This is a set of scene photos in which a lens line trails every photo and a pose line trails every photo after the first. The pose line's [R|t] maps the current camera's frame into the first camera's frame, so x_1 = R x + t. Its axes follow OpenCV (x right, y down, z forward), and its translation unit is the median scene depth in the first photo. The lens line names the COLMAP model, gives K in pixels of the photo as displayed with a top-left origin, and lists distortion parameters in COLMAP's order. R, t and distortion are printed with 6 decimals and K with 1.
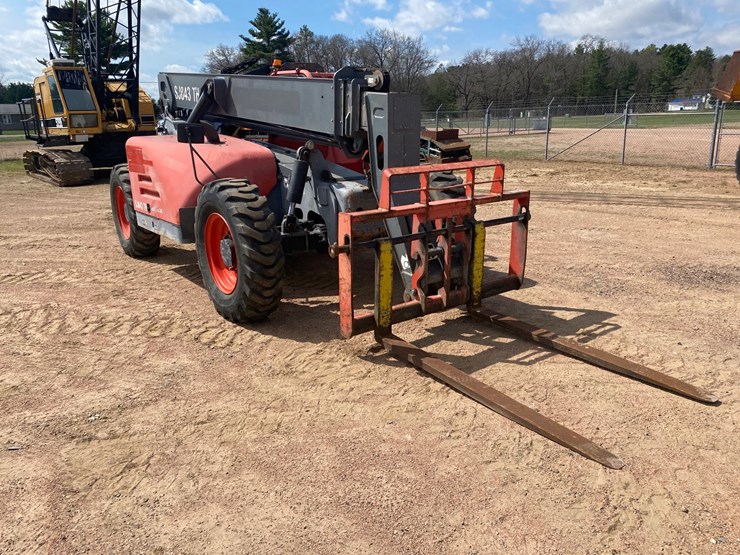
lens RADIAL K [[555.8, 0, 376.8], [0, 555.8, 277.7], [0, 0, 1]] dist [0.037404, -0.036812]
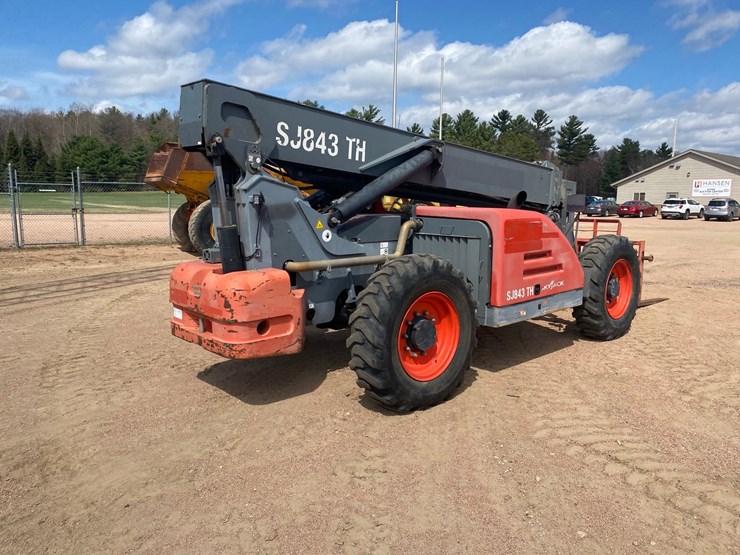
lens RADIAL K [[567.2, 0, 367.3], [0, 567.2, 279.5], [0, 0, 1]] dist [0.039131, -0.037322]
pose [[-0.106590, -0.118321, 0.987238, -1.235611], [0.263124, 0.954141, 0.142763, -0.331526], [-0.958856, 0.274983, -0.070569, 1.310268]]
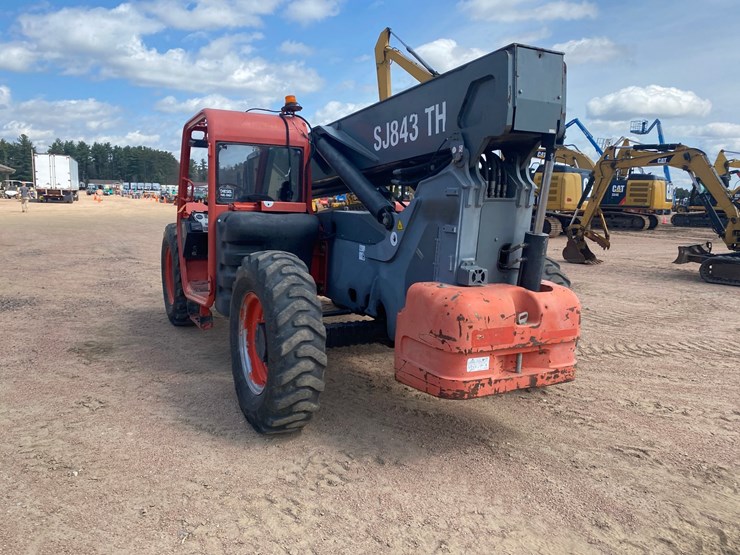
lens RADIAL K [[573.0, 0, 377.8], [0, 573.0, 276.5], [0, 0, 1]] dist [0.007879, -0.001865]
pose [[-0.990293, -0.020624, 0.137455, -0.442544], [0.037000, 0.914130, 0.403729, -0.541909], [-0.133979, 0.404896, -0.904494, 1.976545]]
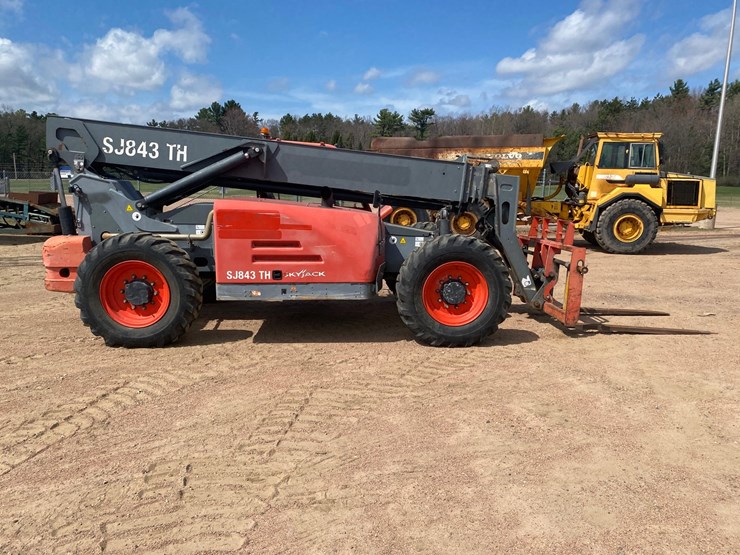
lens RADIAL K [[562.8, 0, 370.0], [0, 562.8, 277.5], [0, 0, 1]] dist [0.022327, -0.013634]
pose [[0.555067, -0.099199, 0.825869, -1.106303], [0.194090, 0.980903, -0.012627, -0.078424], [-0.808845, 0.167301, 0.563721, 0.344895]]
